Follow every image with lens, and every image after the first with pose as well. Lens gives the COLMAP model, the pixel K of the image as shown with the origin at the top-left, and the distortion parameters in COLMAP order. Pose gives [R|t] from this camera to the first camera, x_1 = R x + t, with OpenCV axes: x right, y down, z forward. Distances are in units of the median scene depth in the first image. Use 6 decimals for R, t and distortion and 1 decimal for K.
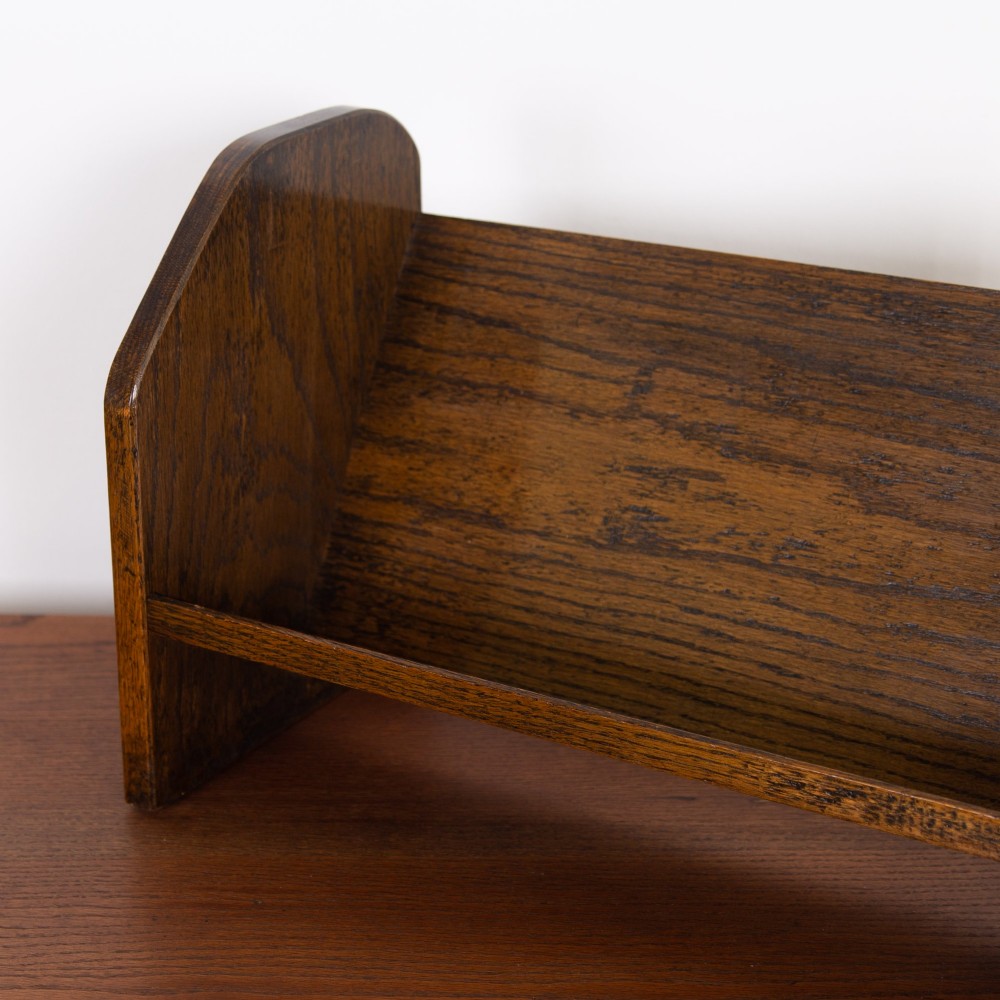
lens RADIAL K [[2516.7, 0, 382.3], [0, 2516.7, 514.0], [0, 0, 1]] dist [0.000051, 0.000000]
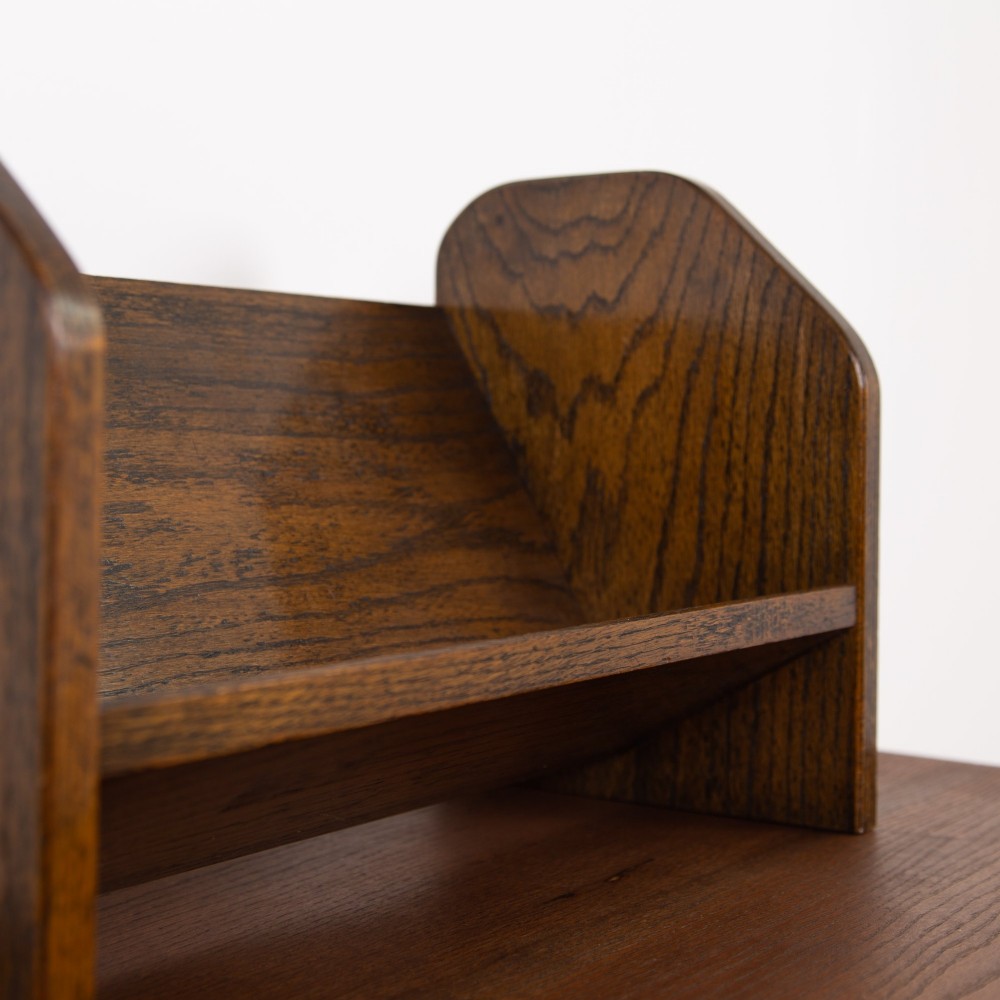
lens RADIAL K [[1954.6, 0, 547.1], [0, 1954.6, 462.1], [0, 0, 1]] dist [0.042439, 0.000000]
pose [[-0.022344, 0.002025, 0.999748, -0.516227], [0.353107, 0.935564, 0.005997, 0.014854], [-0.935316, 0.353152, -0.021619, 0.890709]]
